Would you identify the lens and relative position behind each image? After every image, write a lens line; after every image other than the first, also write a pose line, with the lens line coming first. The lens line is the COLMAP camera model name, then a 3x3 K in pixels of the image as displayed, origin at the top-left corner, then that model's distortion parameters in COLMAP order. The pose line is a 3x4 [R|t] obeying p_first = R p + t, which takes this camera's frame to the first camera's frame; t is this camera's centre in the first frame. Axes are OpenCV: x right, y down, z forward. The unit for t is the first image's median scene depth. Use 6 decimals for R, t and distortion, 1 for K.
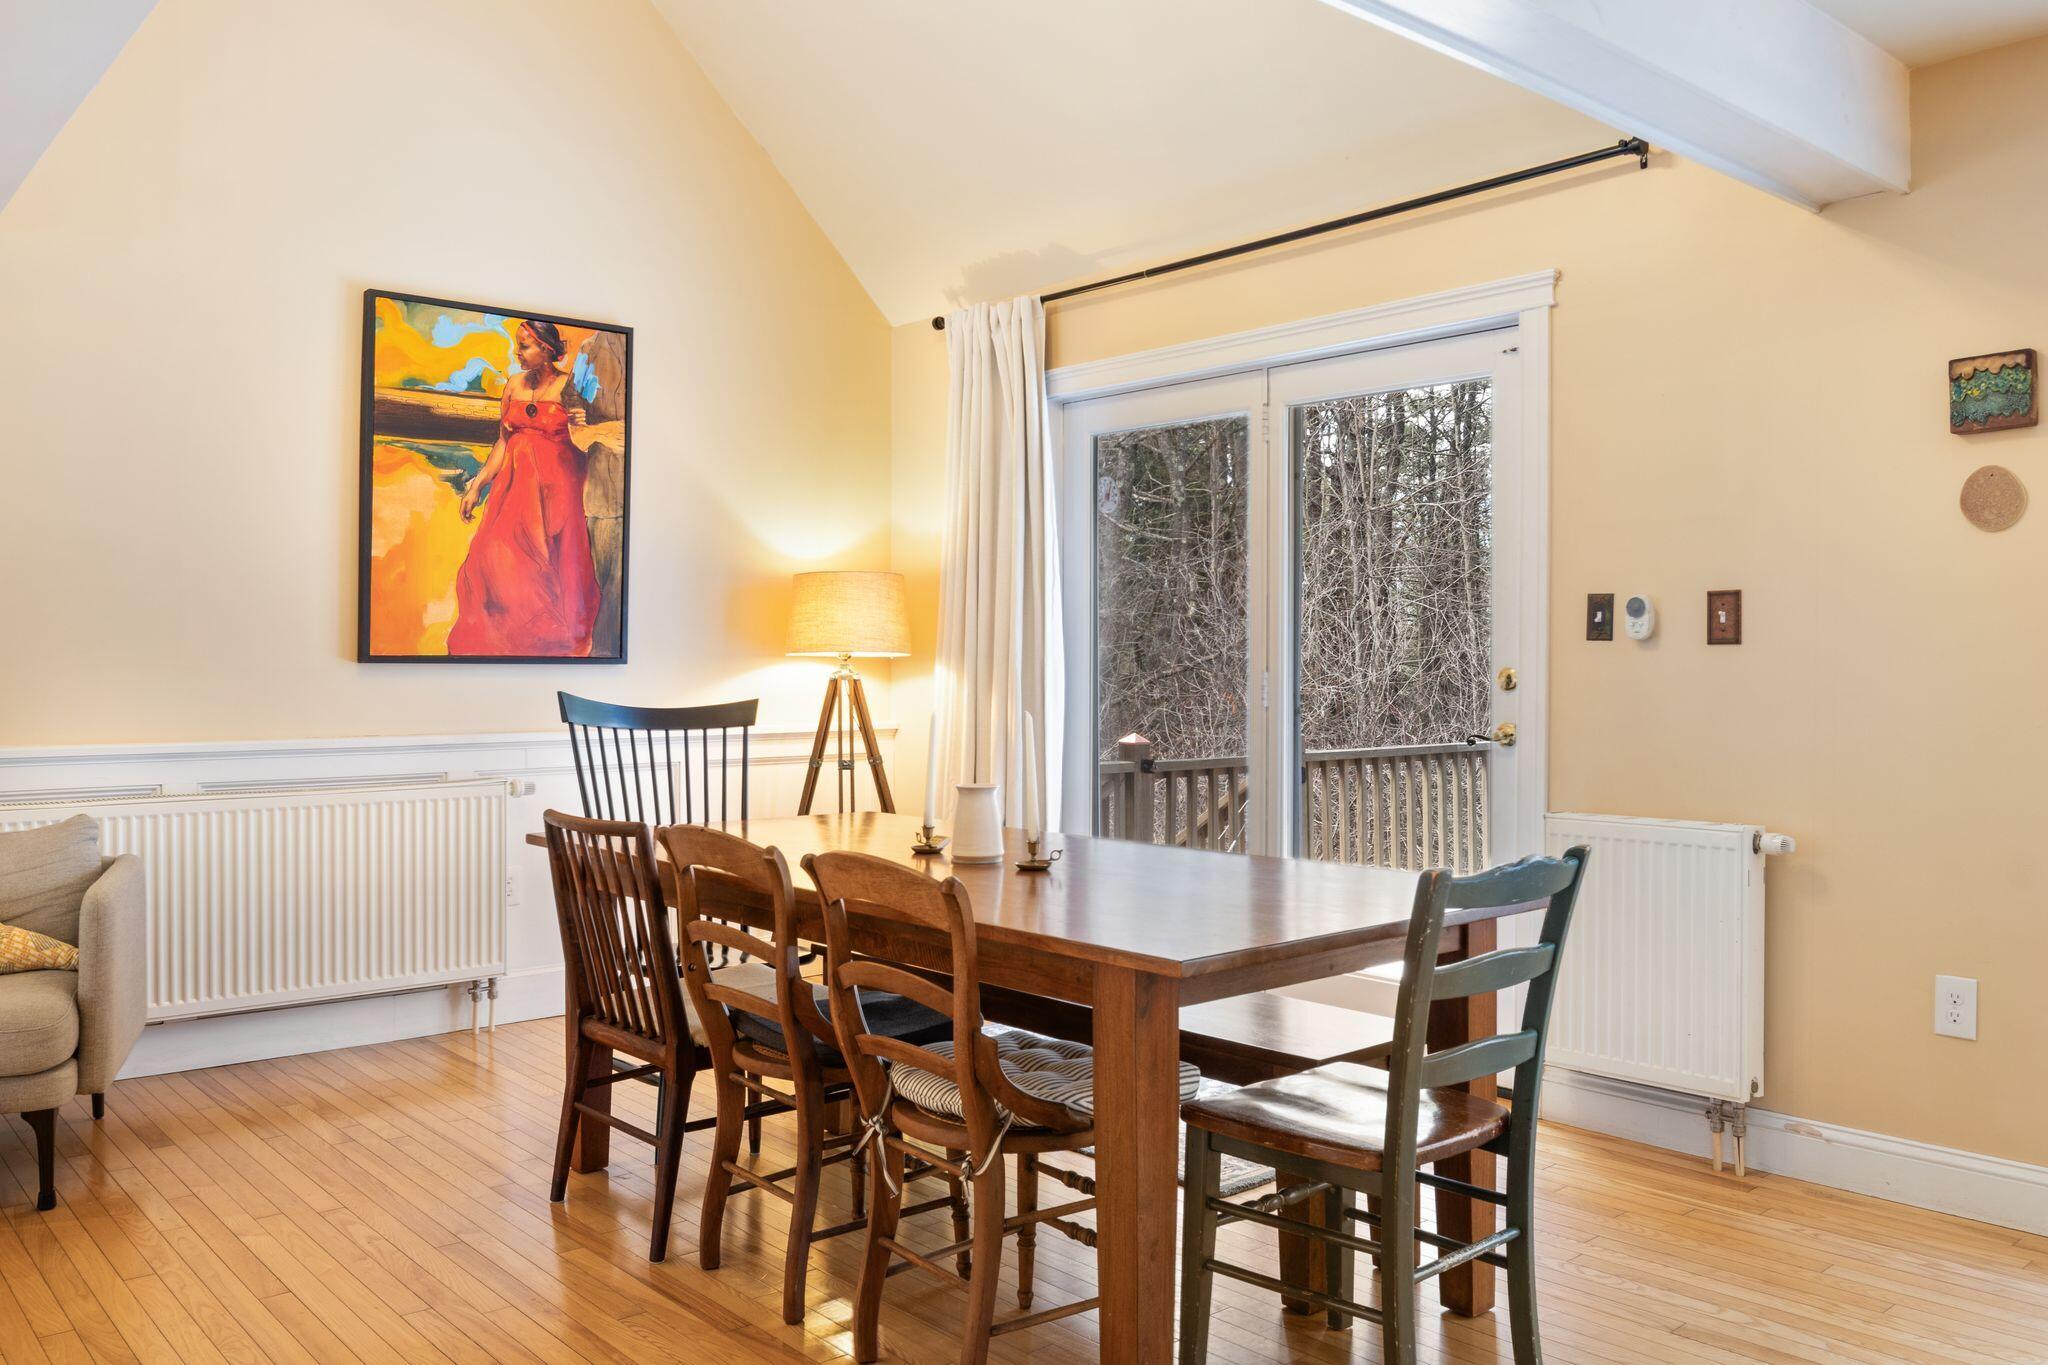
lens RADIAL K [[1623.4, 0, 1027.6], [0, 1623.4, 676.5], [0, 0, 1]] dist [-0.010385, -0.002466]
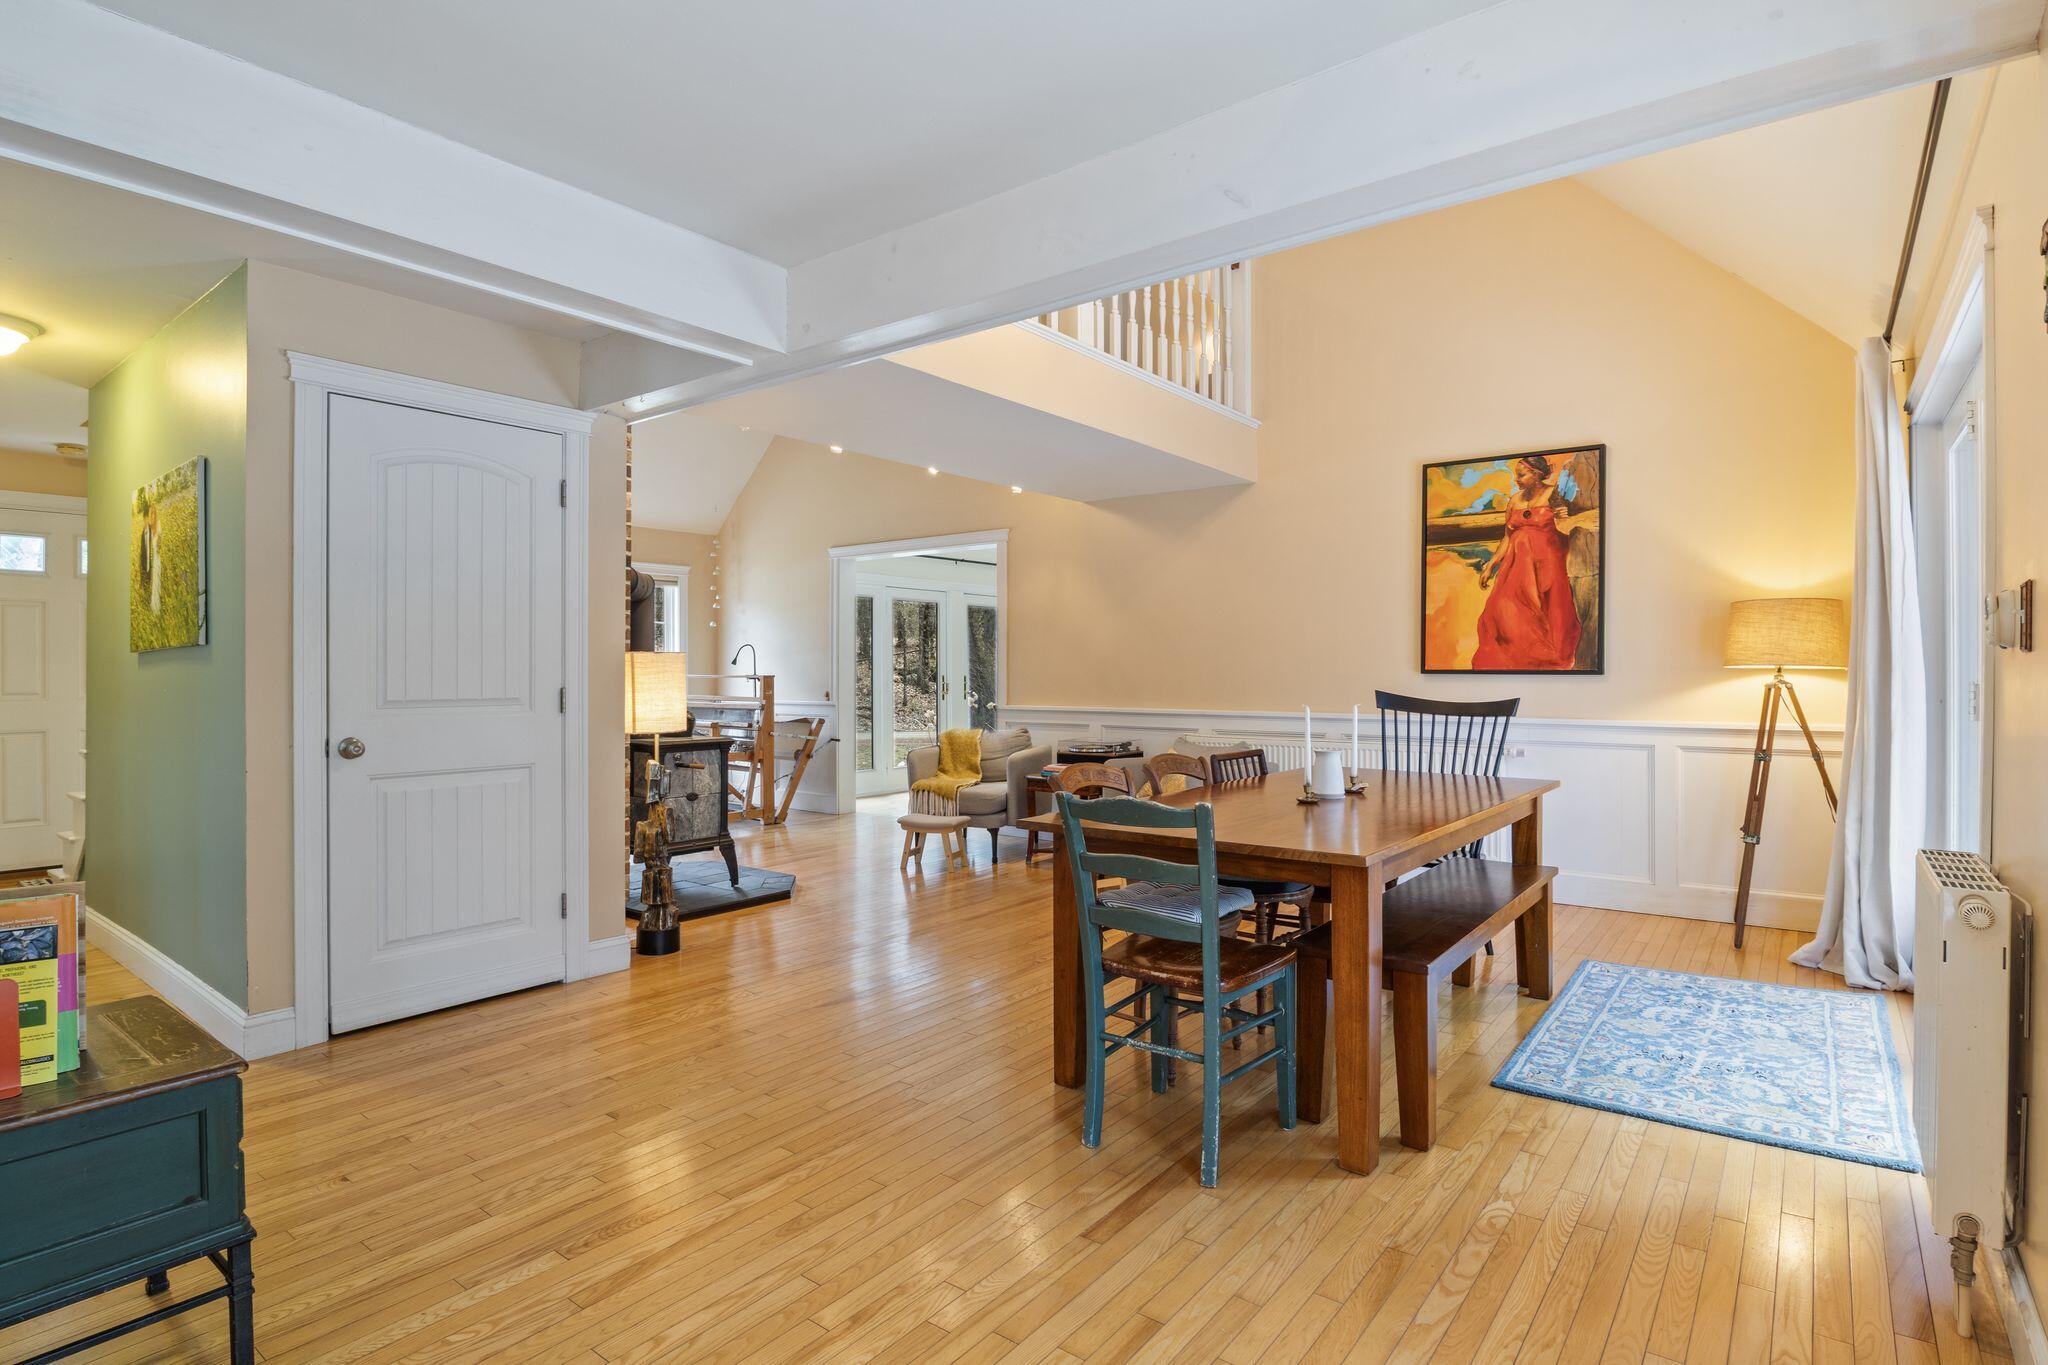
lens RADIAL K [[1035.2, 0, 1025.1], [0, 1035.2, 673.5], [0, 0, 1]] dist [0.000251, -0.000254]
pose [[0.208323, 0.001129, -0.978059, 0.581712], [-0.008680, 0.999962, -0.000695, -0.004201], [0.978021, 0.008635, 0.208325, 0.314761]]
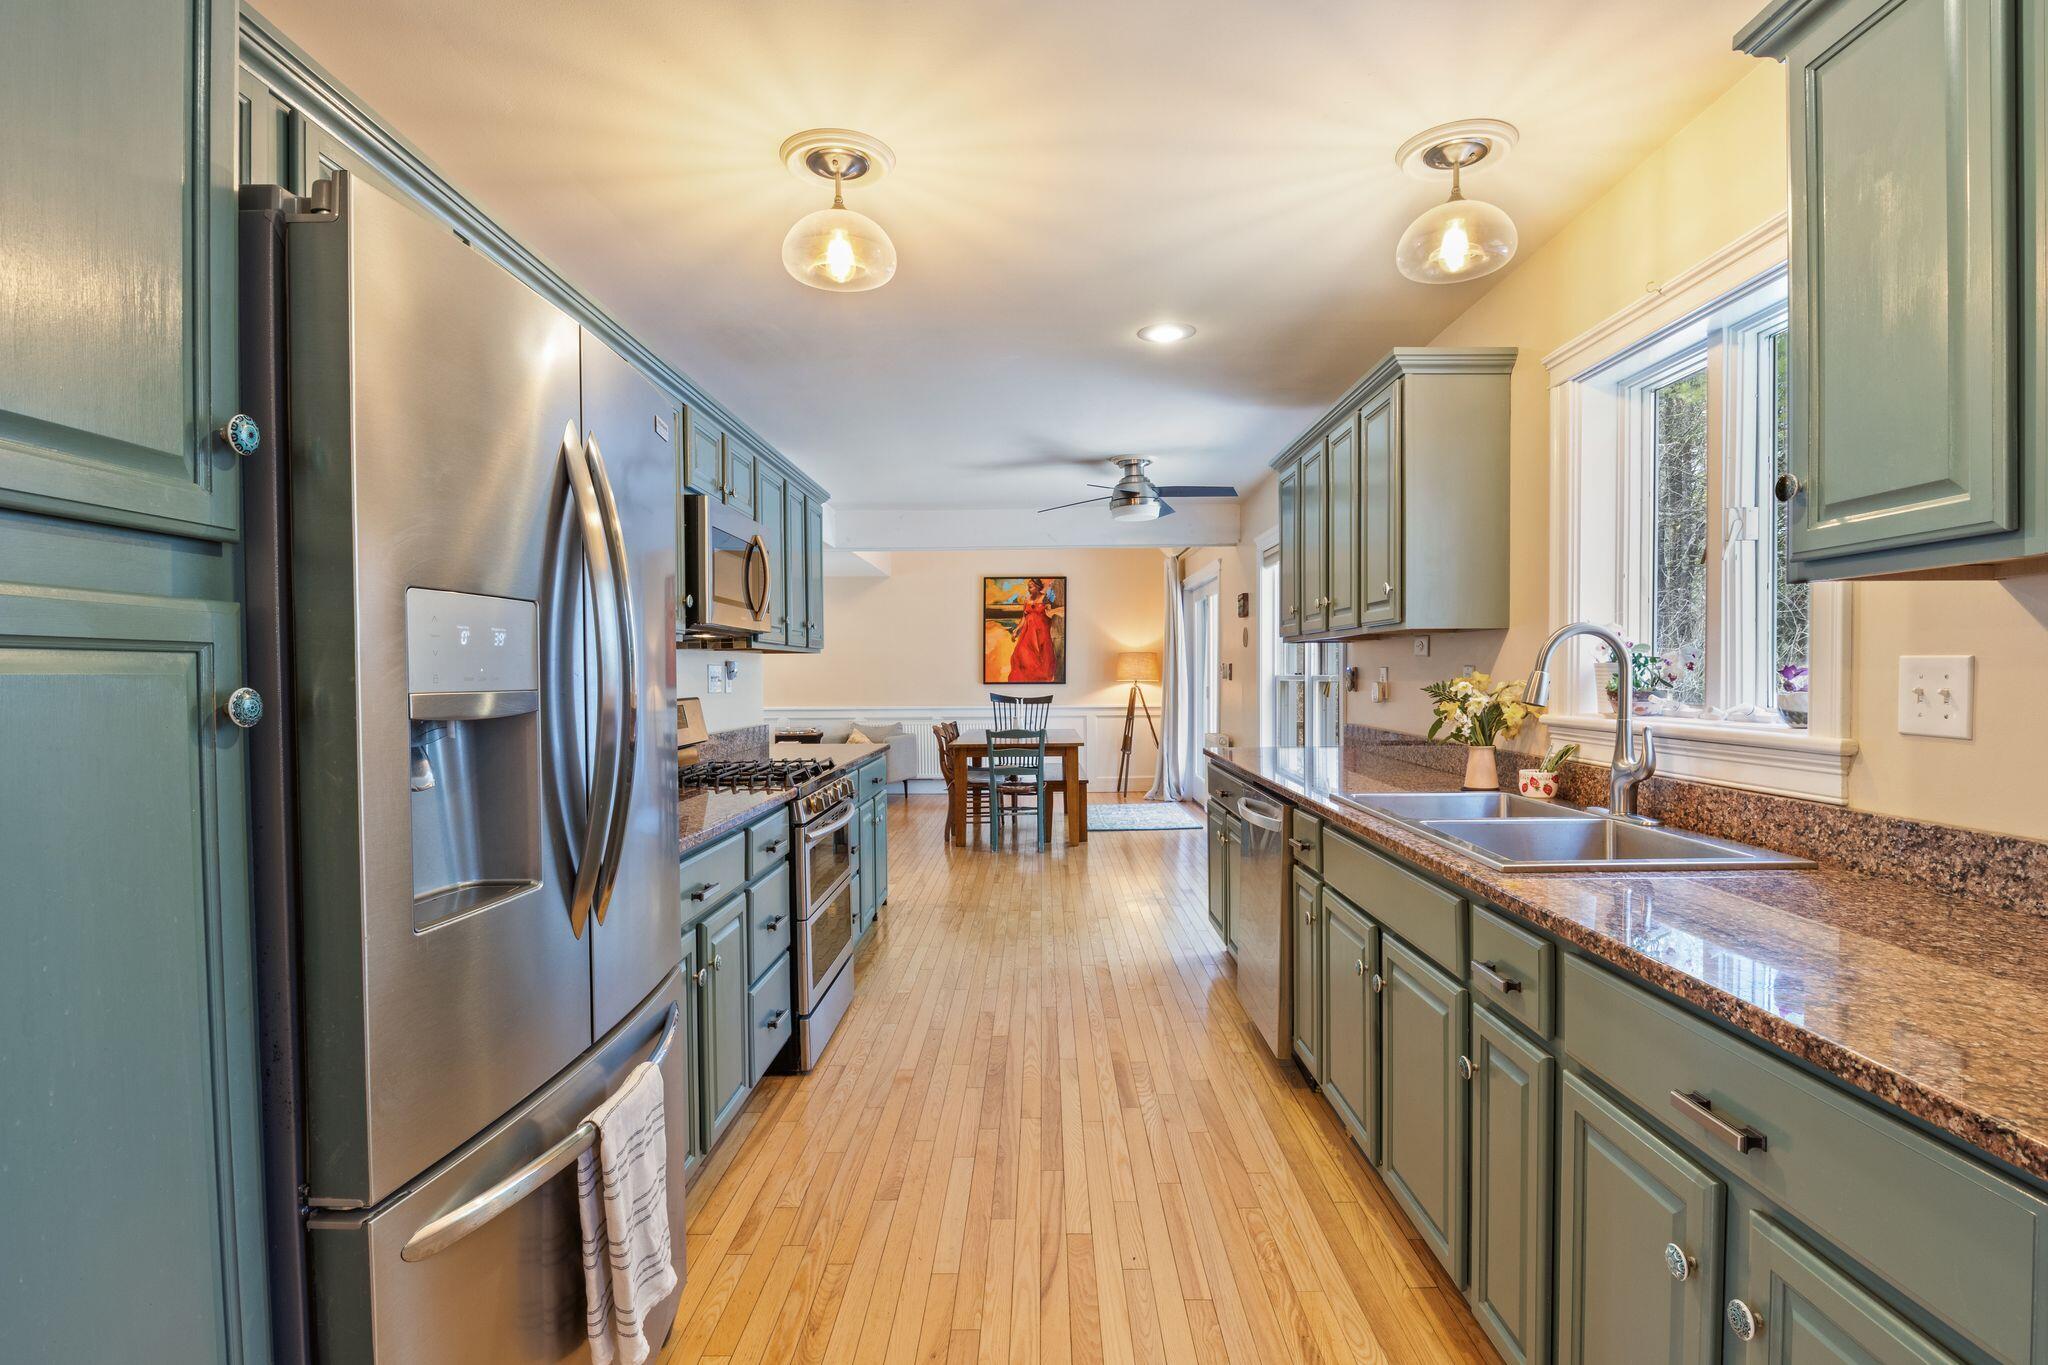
lens RADIAL K [[1040.4, 0, 1024.9], [0, 1040.4, 694.6], [0, 0, 1]] dist [-0.018671, -0.003794]
pose [[0.749166, 0.004438, -0.662367, 1.070025], [0.002737, 0.999948, 0.009796, -0.008232], [0.662376, -0.009152, 0.749116, -0.578506]]
